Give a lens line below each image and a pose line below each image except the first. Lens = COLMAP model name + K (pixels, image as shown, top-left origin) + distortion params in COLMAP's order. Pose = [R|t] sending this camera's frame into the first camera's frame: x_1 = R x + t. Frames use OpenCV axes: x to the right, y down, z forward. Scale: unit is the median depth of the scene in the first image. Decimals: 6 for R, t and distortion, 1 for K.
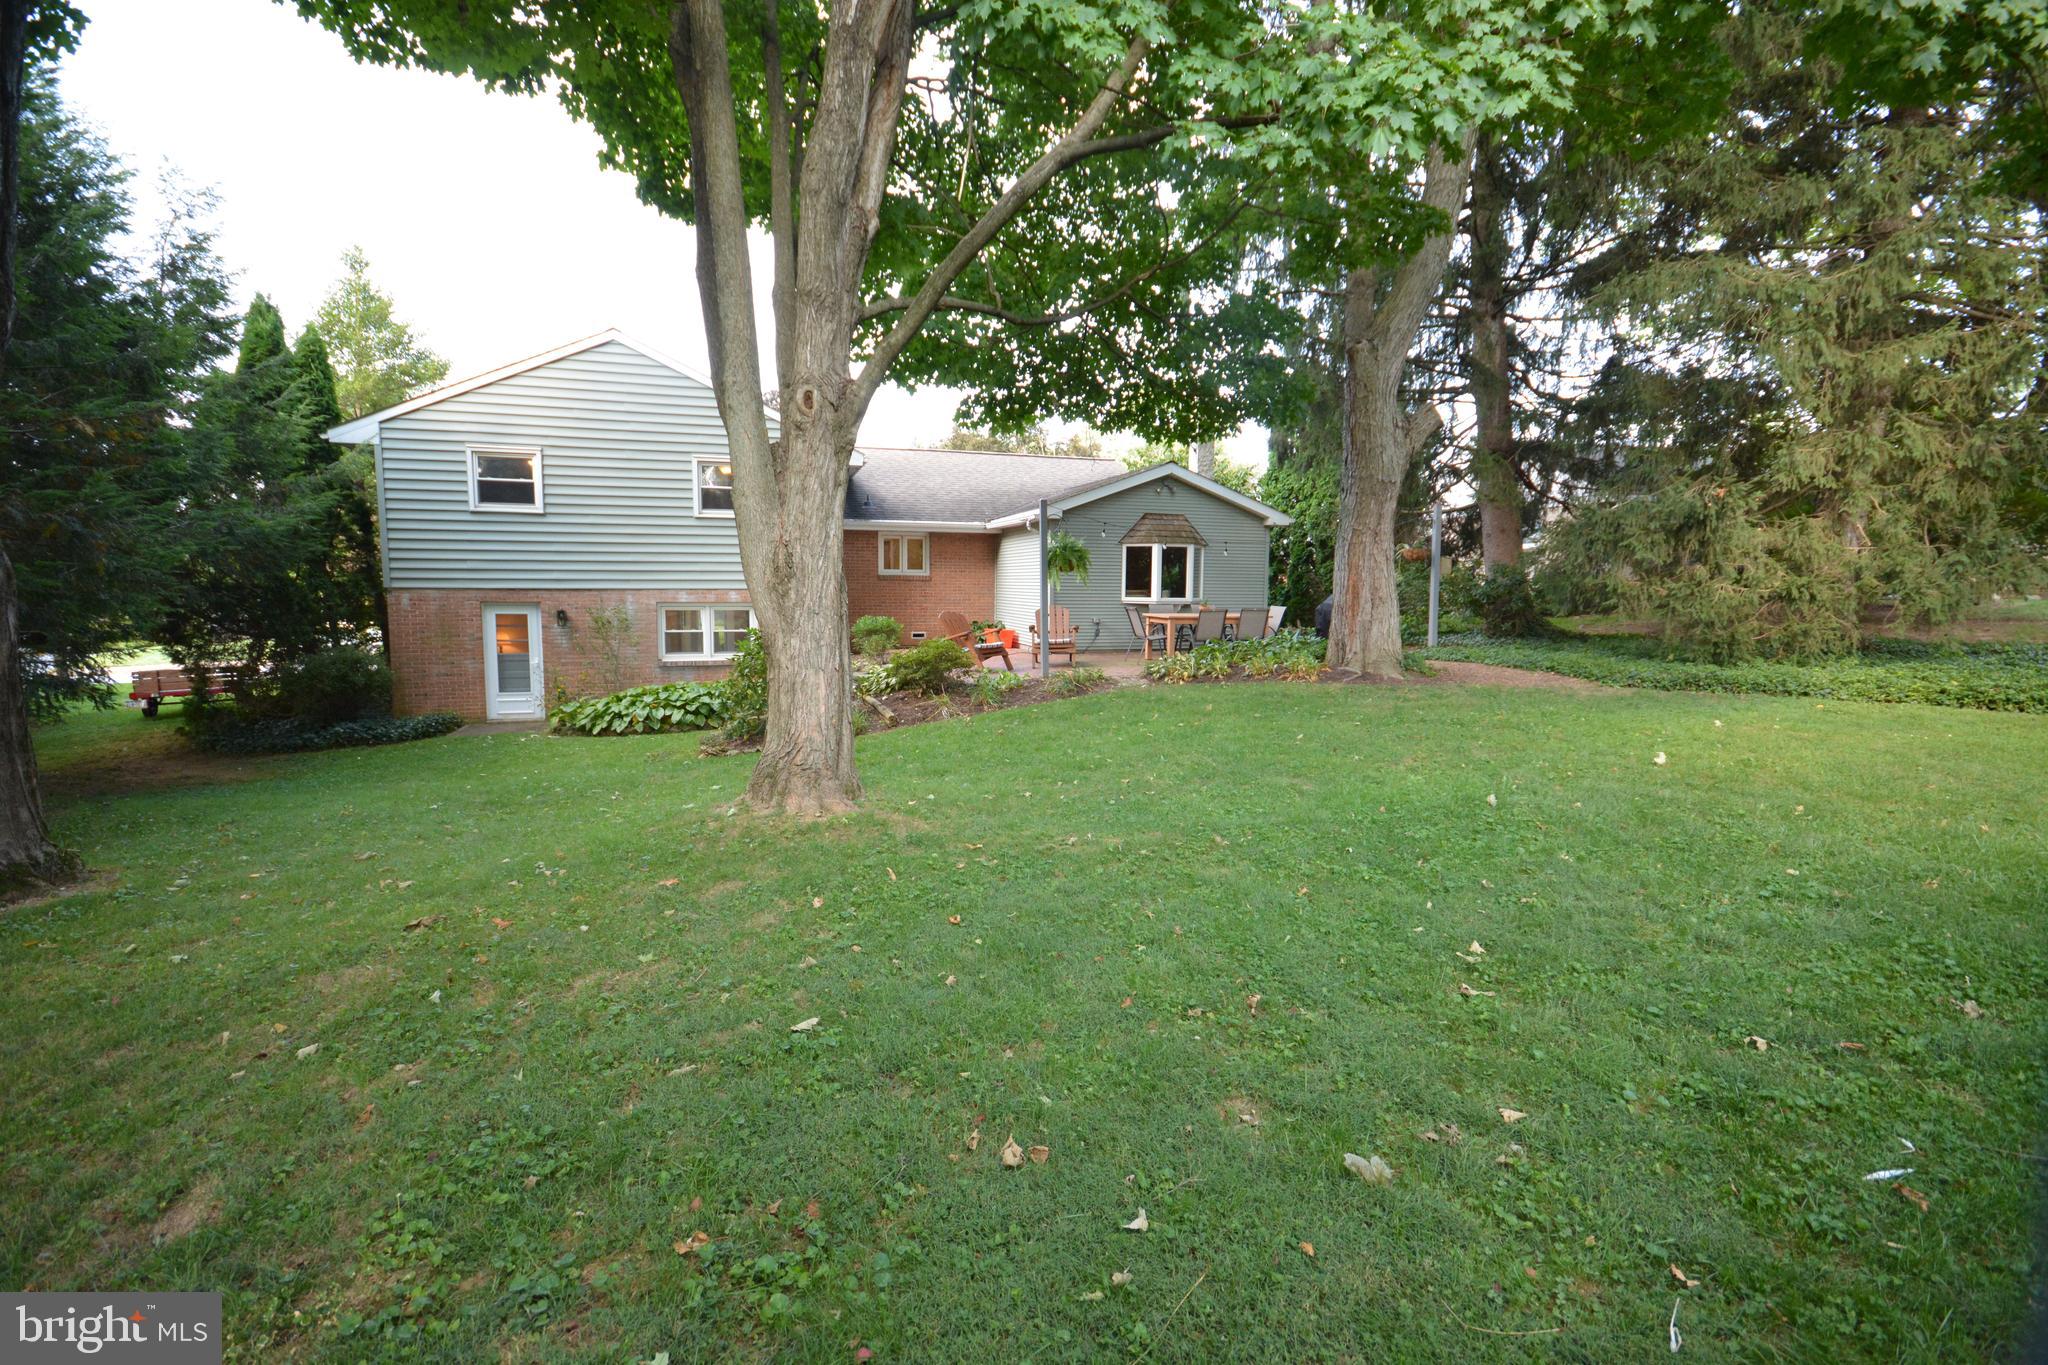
lens RADIAL K [[905.6, 0, 1023.4], [0, 905.6, 669.3], [0, 0, 1]] dist [0.002209, -0.003951]
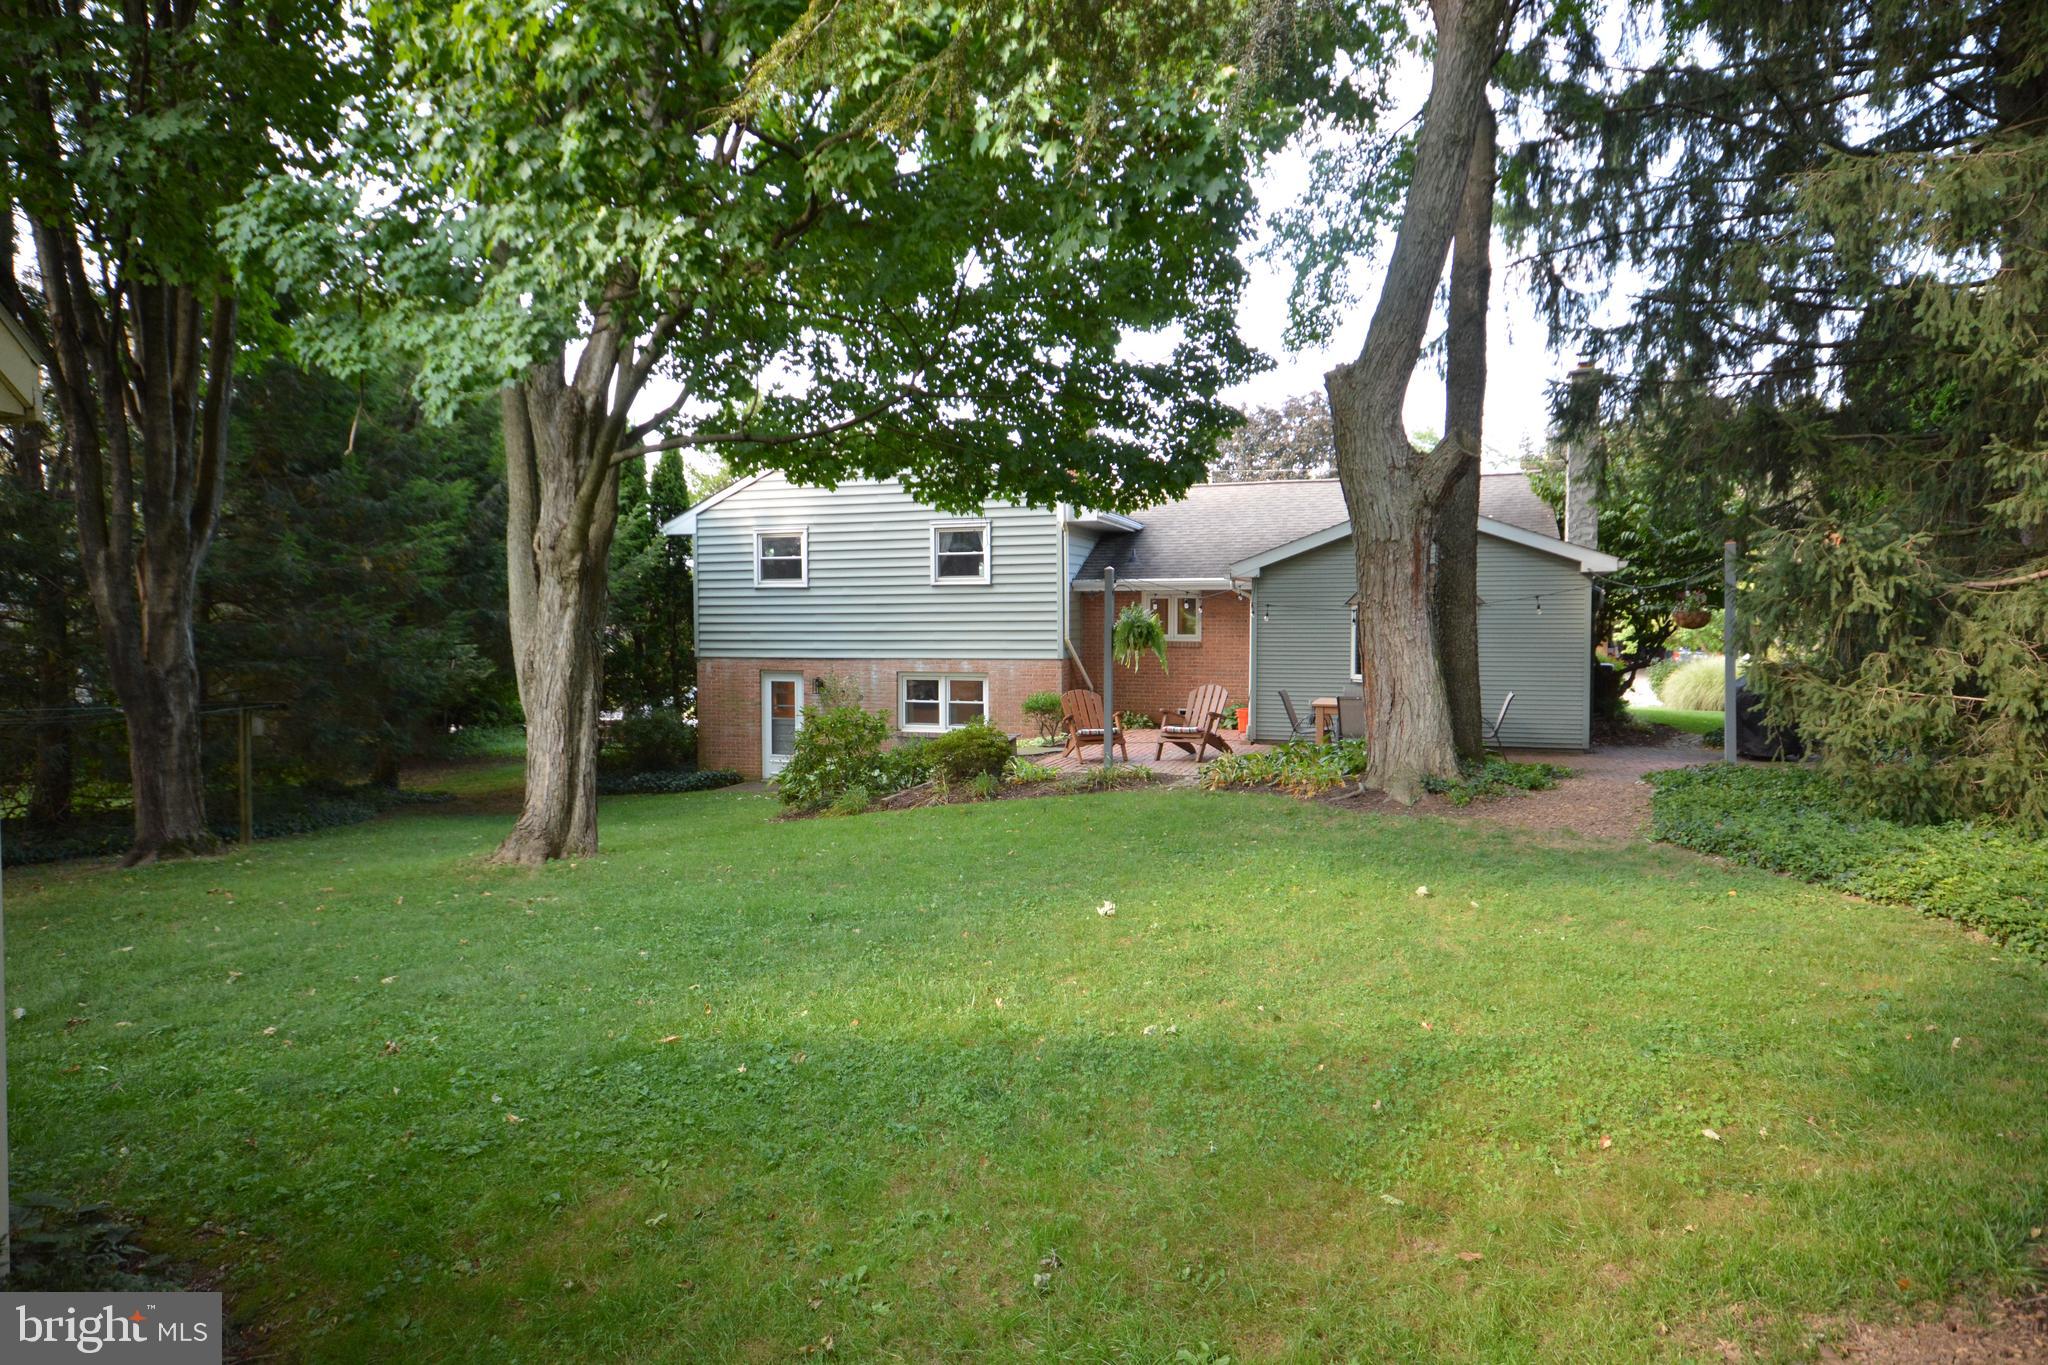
lens RADIAL K [[1202.9, 0, 1029.2], [0, 1202.9, 670.3], [0, 0, 1]] dist [-0.009065, -0.000439]
pose [[0.811458, 0.013907, -0.584245, 0.531018], [-0.045854, 0.998150, -0.039926, -0.032269], [0.582609, 0.059188, 0.810594, 0.015554]]
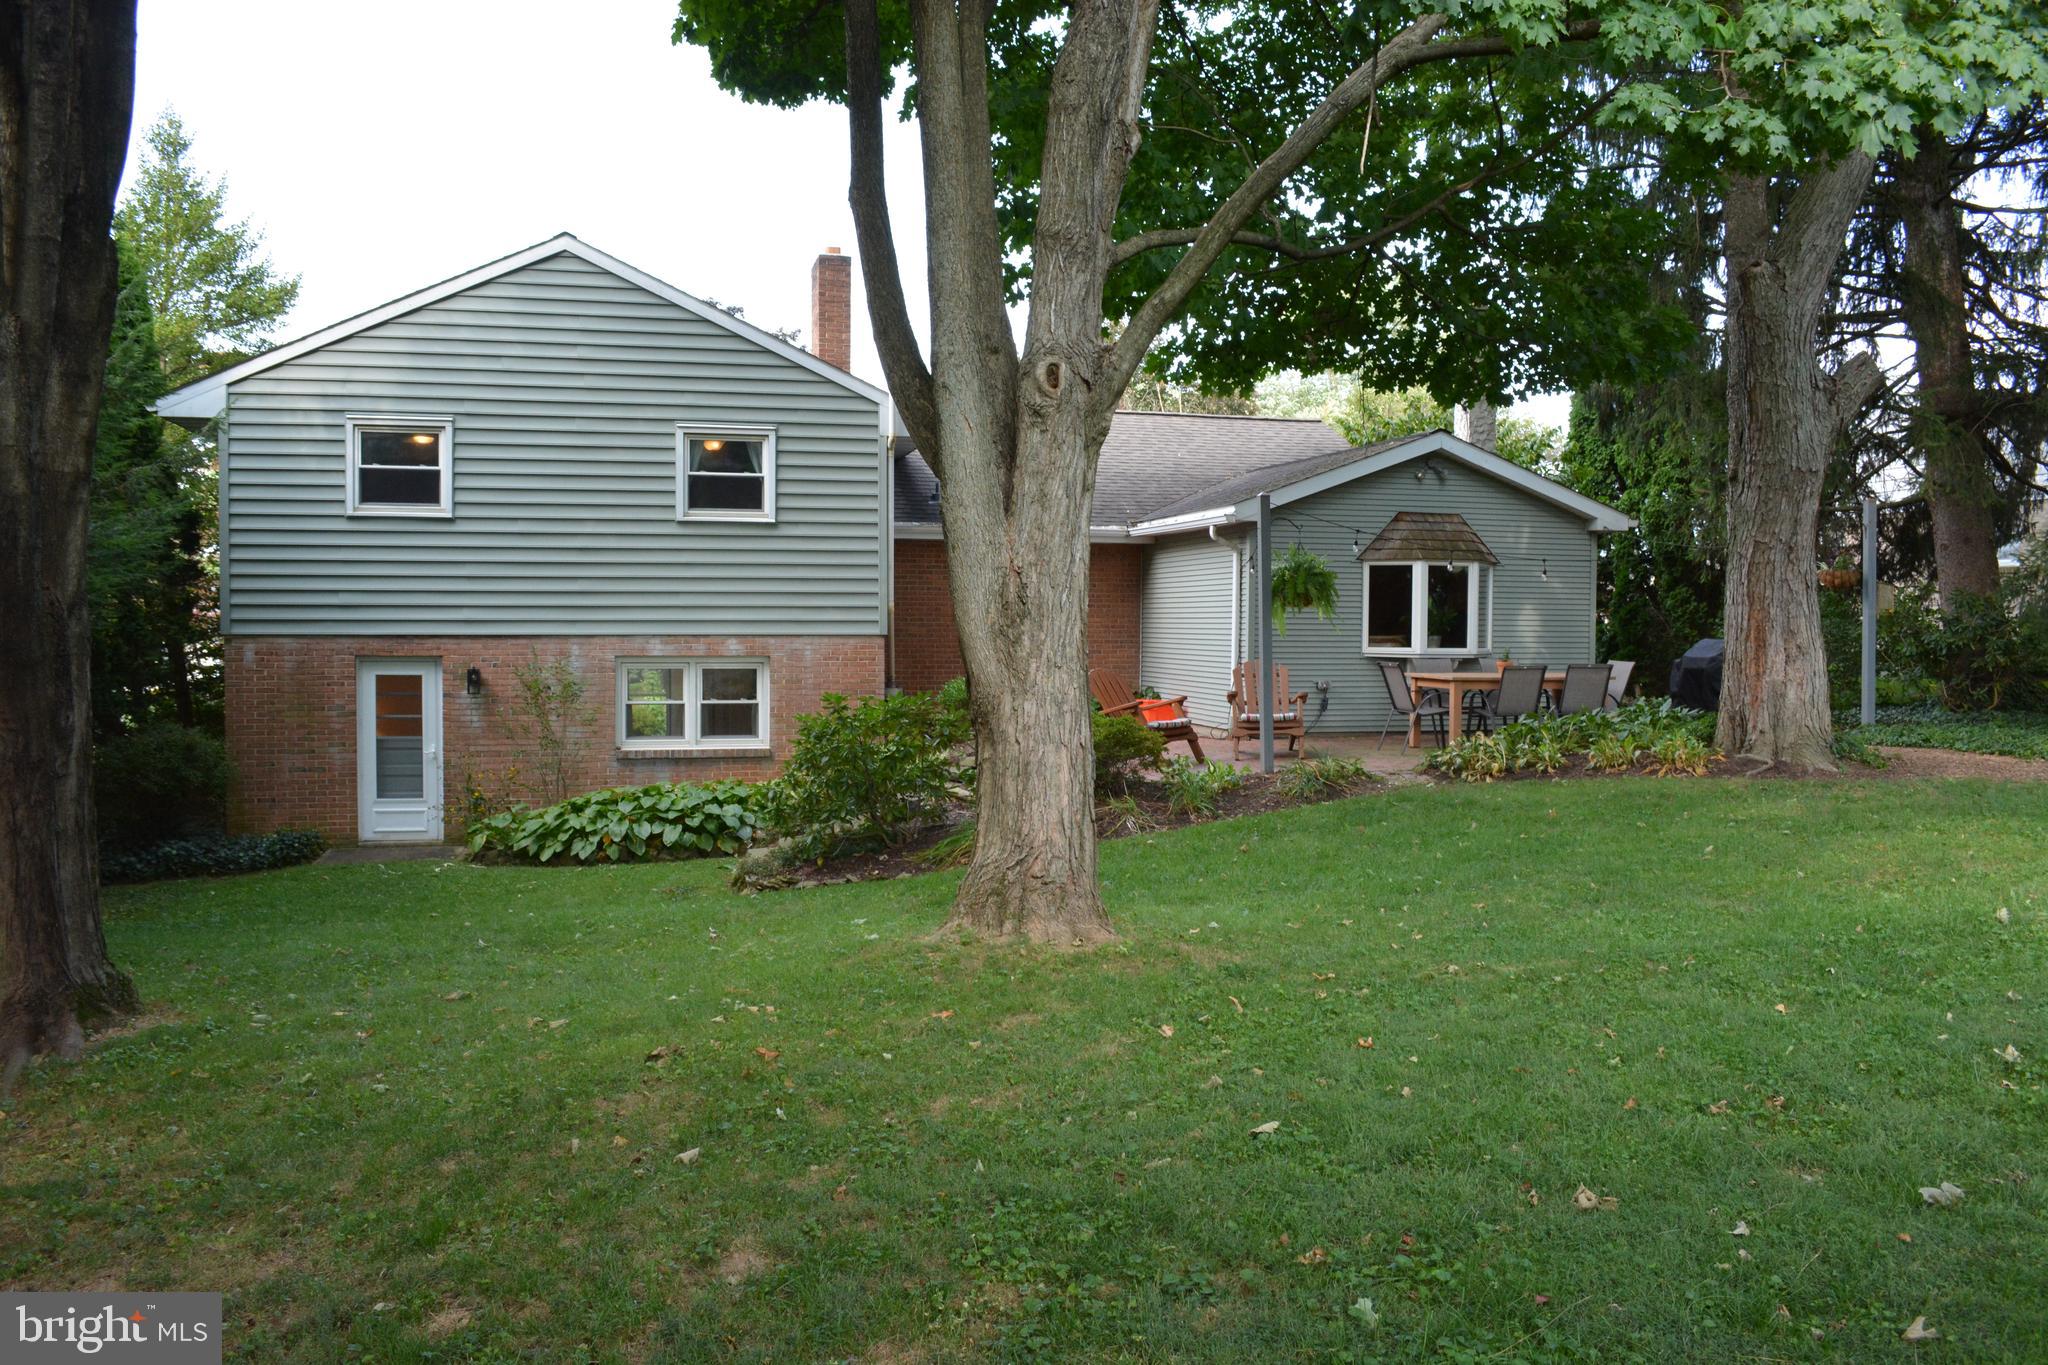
lens RADIAL K [[1633.2, 0, 1030.5], [0, 1633.2, 674.6], [0, 0, 1]] dist [-0.083180, 0.010789]
pose [[0.999293, -0.001065, -0.037589, -0.082933], [-0.001346, 0.997946, -0.064045, 0.011424], [0.037580, 0.064051, 0.997239, -0.121064]]
